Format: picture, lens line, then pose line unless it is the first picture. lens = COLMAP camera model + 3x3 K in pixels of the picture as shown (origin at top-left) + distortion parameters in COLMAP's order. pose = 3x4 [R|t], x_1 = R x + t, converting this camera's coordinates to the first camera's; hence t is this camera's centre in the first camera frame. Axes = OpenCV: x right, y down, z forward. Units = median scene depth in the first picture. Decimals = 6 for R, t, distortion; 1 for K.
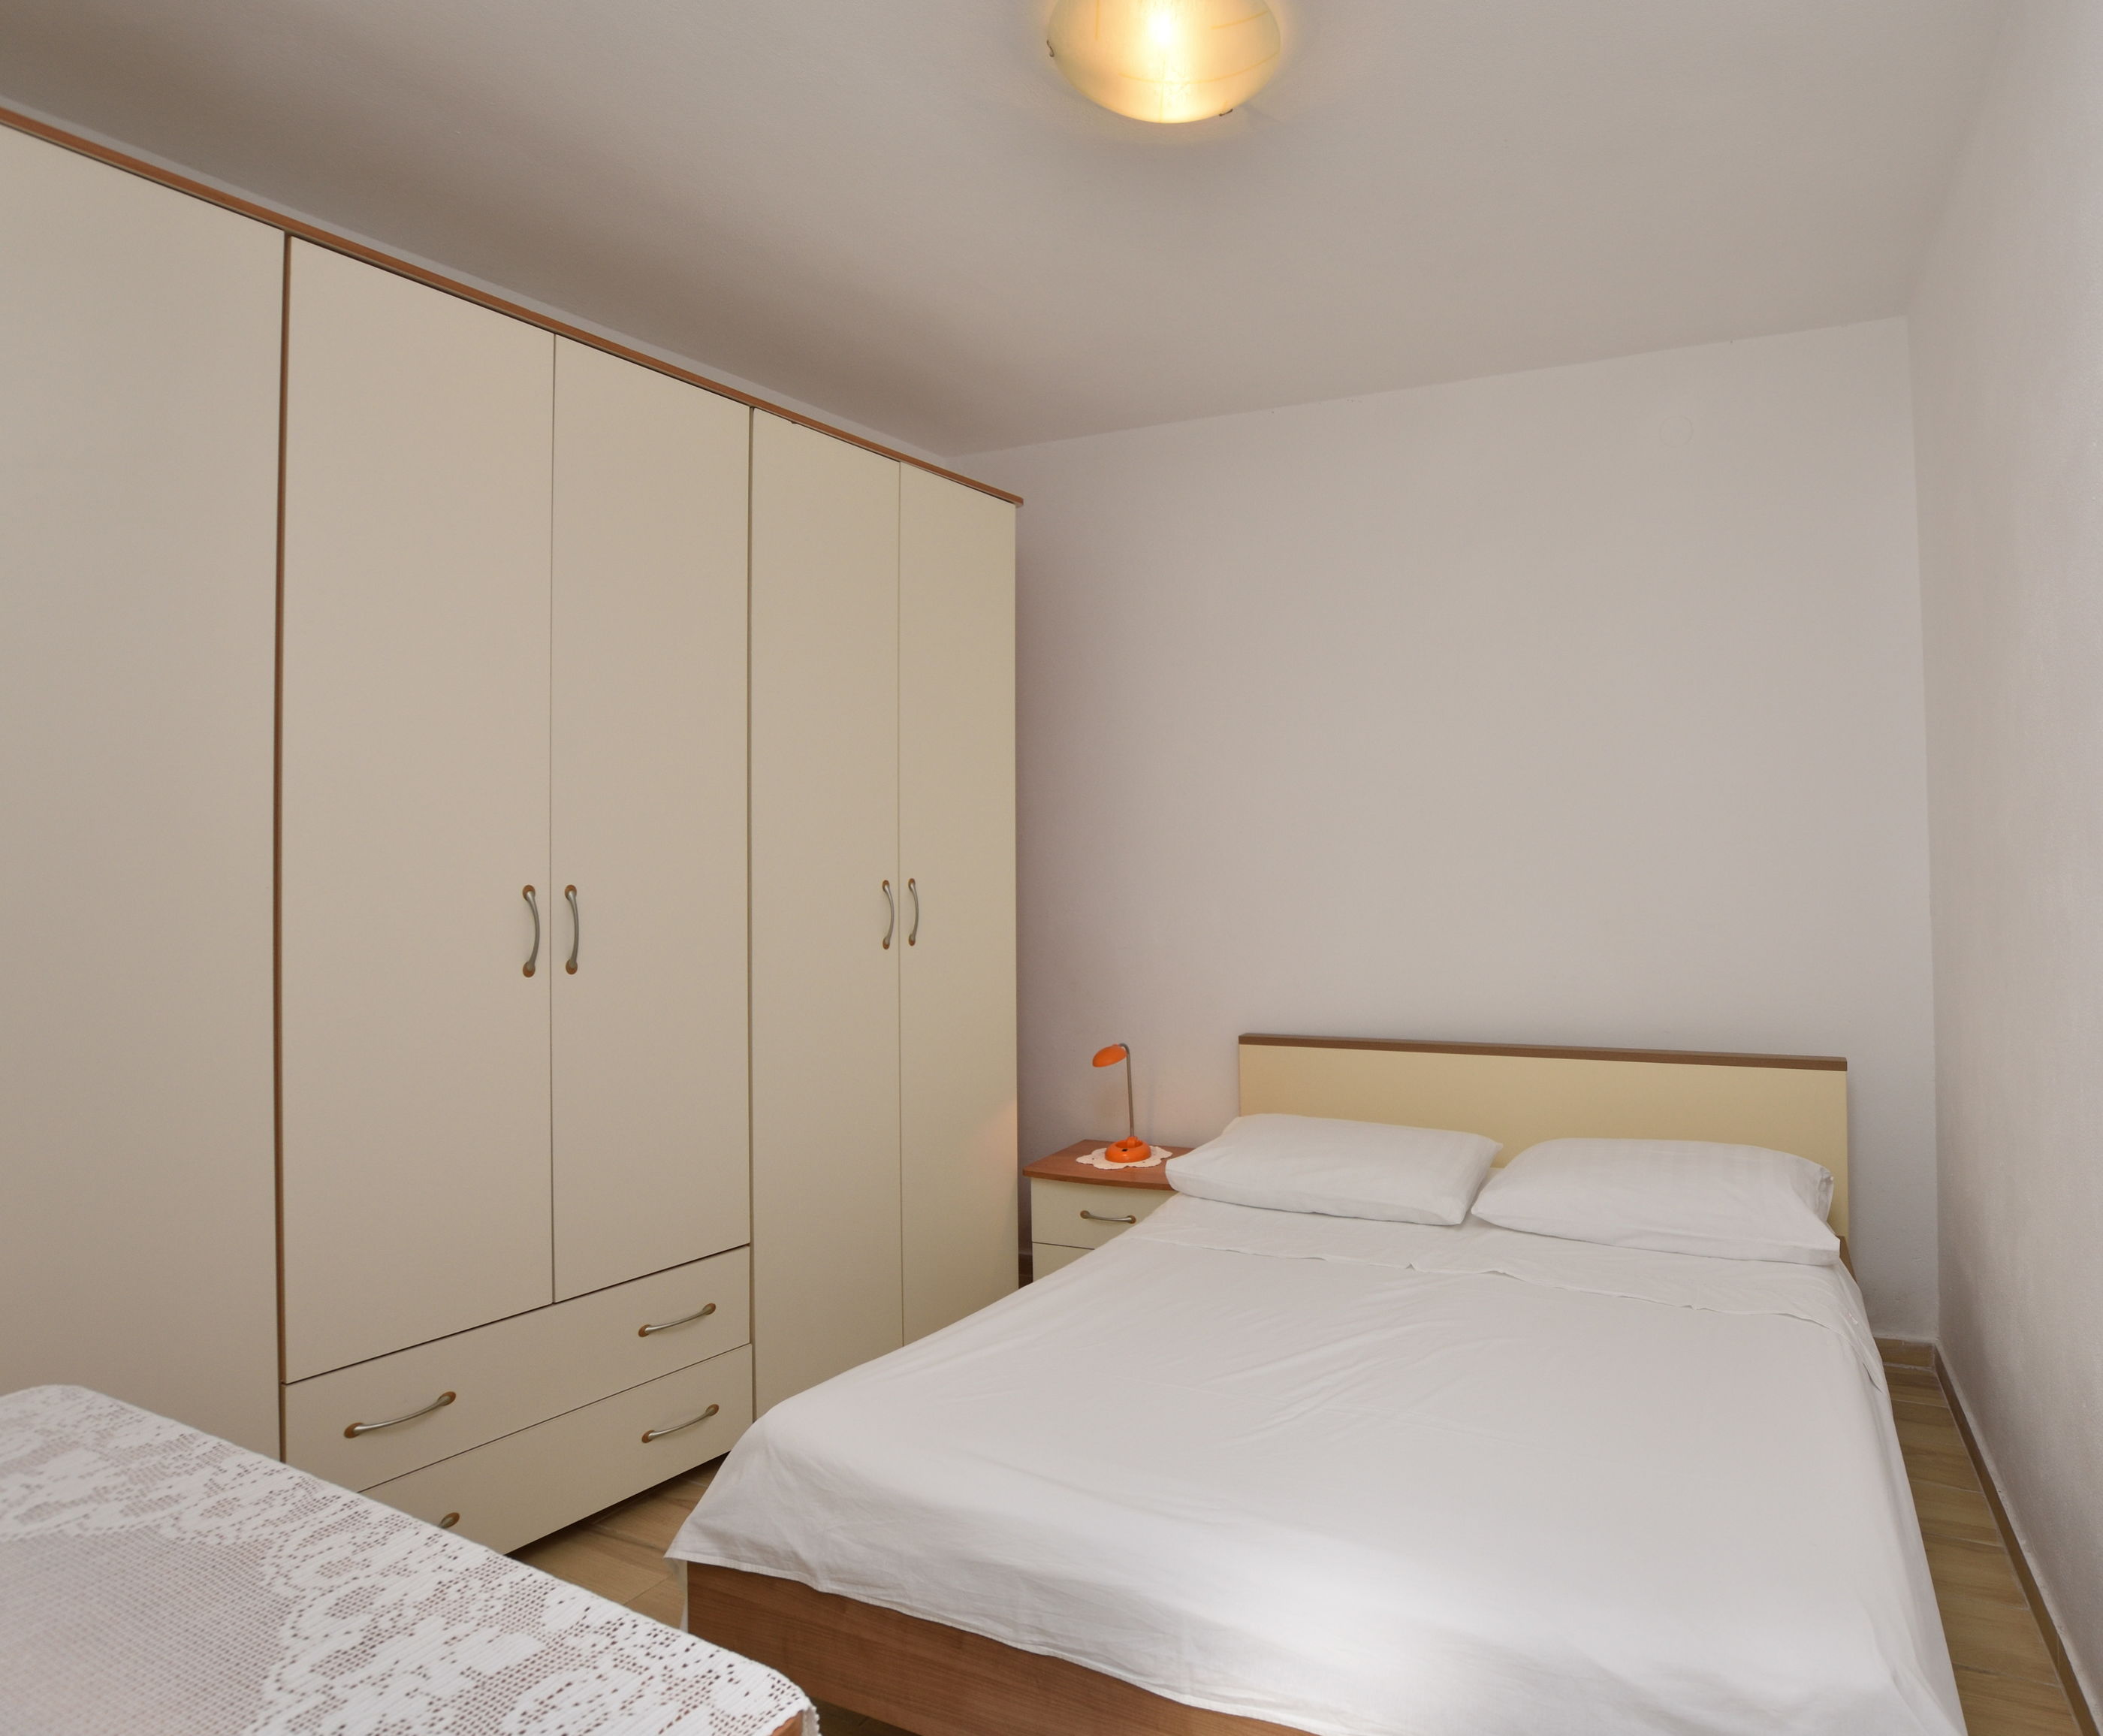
lens RADIAL K [[1171.2, 0, 1052.8], [0, 1171.2, 862.0], [0, 0, 1]] dist [-0.030096, 0.000245]
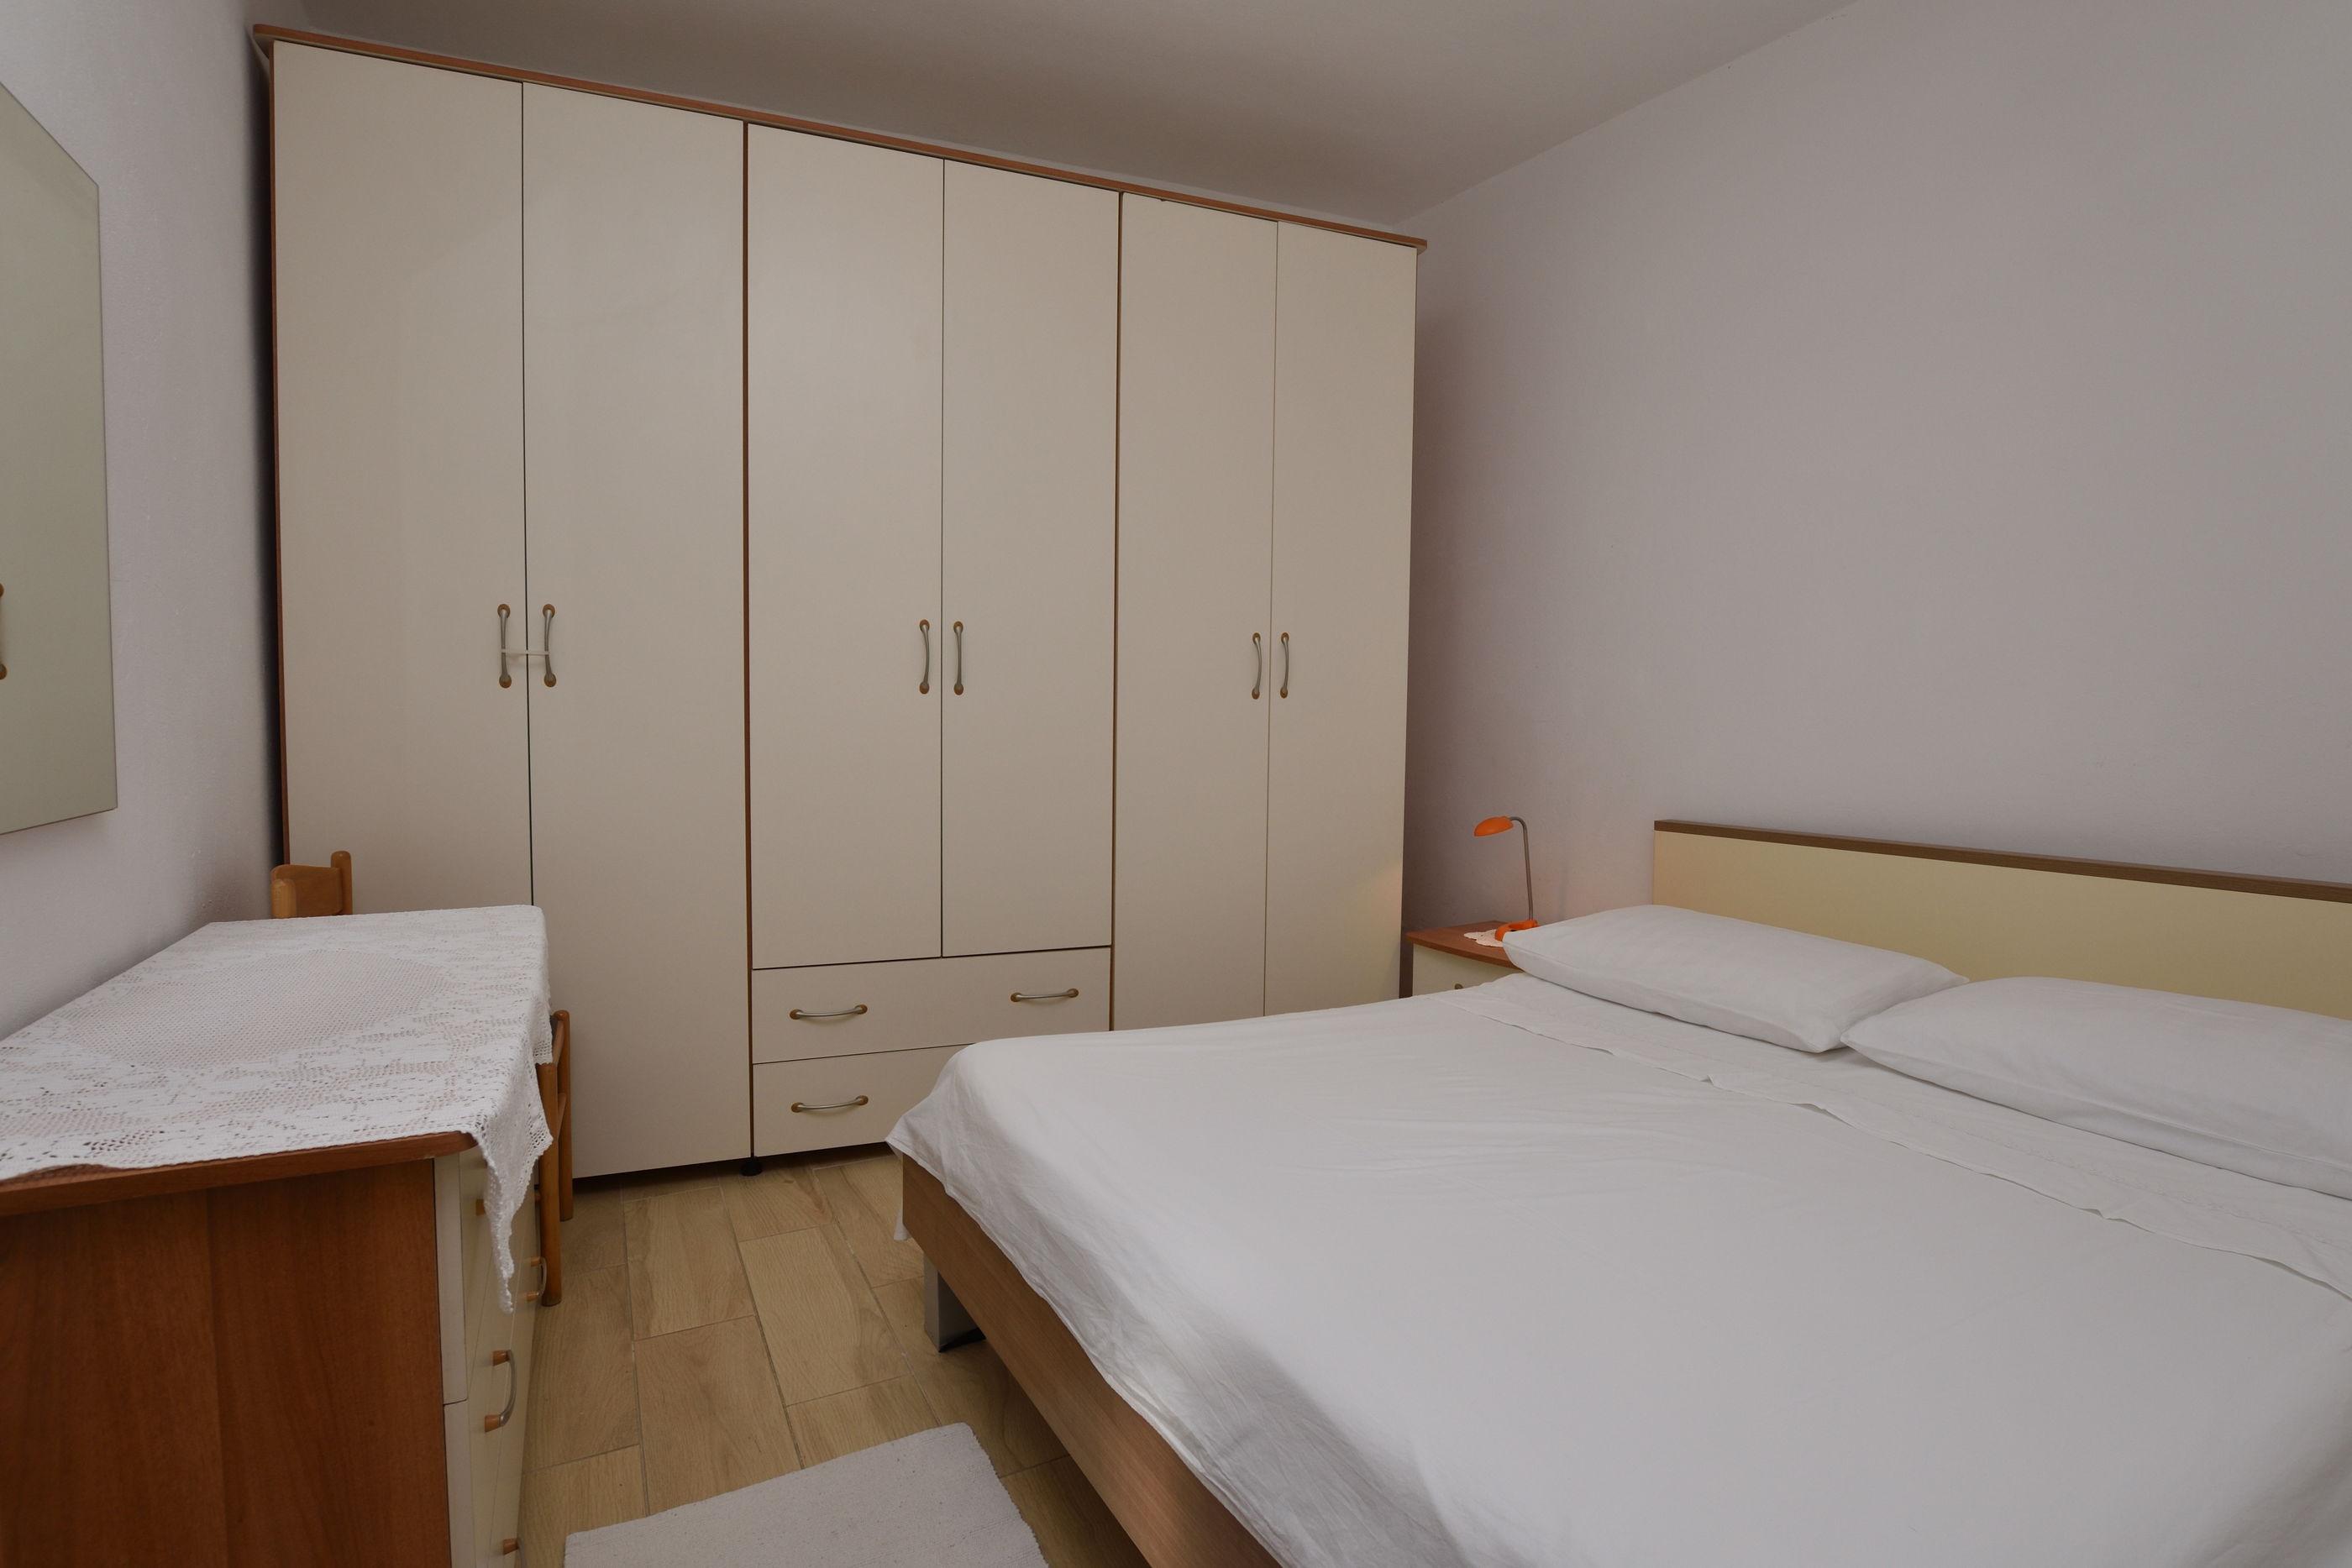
lens RADIAL K [[1033.9, 0, 1177.3], [0, 1033.9, 790.6], [0, 0, 1]] dist [-0.035694, 0.006369]
pose [[0.828405, 0.066680, -0.556147, 0.371392], [-0.032785, 0.996959, 0.070698, 0.106587], [0.559170, -0.040333, 0.828072, 0.210447]]
